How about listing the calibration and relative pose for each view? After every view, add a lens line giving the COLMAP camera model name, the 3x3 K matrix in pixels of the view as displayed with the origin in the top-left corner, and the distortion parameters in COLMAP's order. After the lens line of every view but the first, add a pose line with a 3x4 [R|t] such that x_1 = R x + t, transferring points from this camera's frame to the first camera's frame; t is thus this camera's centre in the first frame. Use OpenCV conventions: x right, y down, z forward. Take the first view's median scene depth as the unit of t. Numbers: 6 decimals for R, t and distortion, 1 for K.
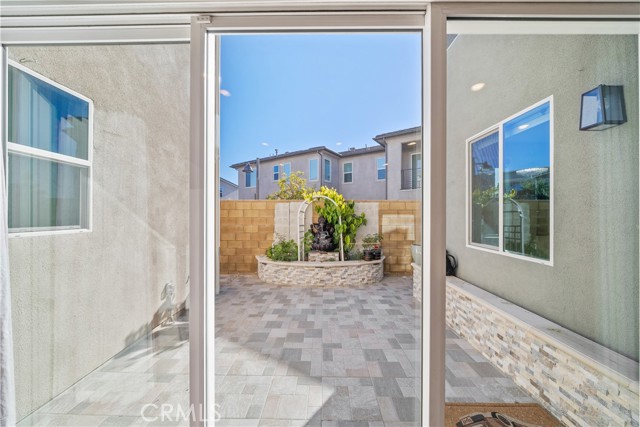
lens RADIAL K [[222.2, 0, 320.7], [0, 222.2, 214.7], [0, 0, 1]] dist [-0.005159, -0.000052]
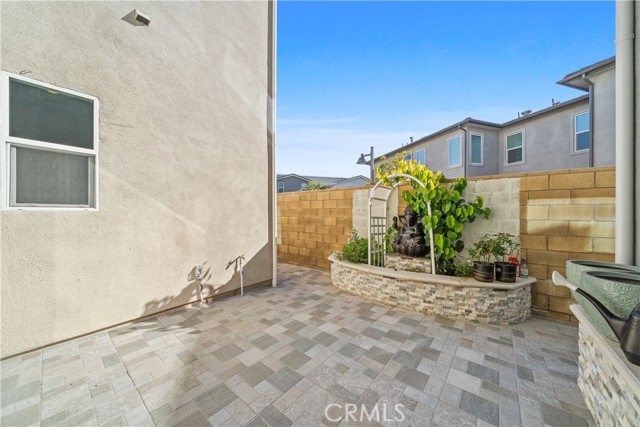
lens RADIAL K [[222.2, 0, 324.0], [0, 222.2, 213.8], [0, 0, 1]] dist [-0.005159, -0.000052]
pose [[0.789844, 0.000214, -0.613308, 0.306728], [0.001282, 0.999997, 0.001999, 0.046081], [0.613307, -0.002365, 0.789841, 0.399271]]
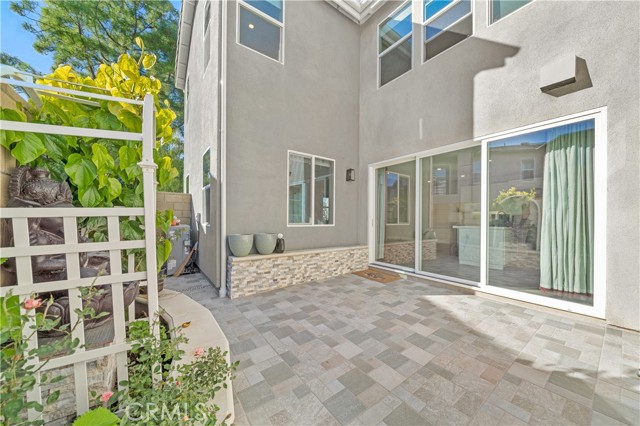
lens RADIAL K [[222.2, 0, 323.8], [0, 222.2, 217.4], [0, 0, 1]] dist [-0.005159, -0.000052]
pose [[-0.600830, -0.002860, 0.799372, -0.454703], [-0.009503, 0.999948, -0.003565, 0.069720], [-0.799320, -0.009738, -0.600826, 1.276159]]
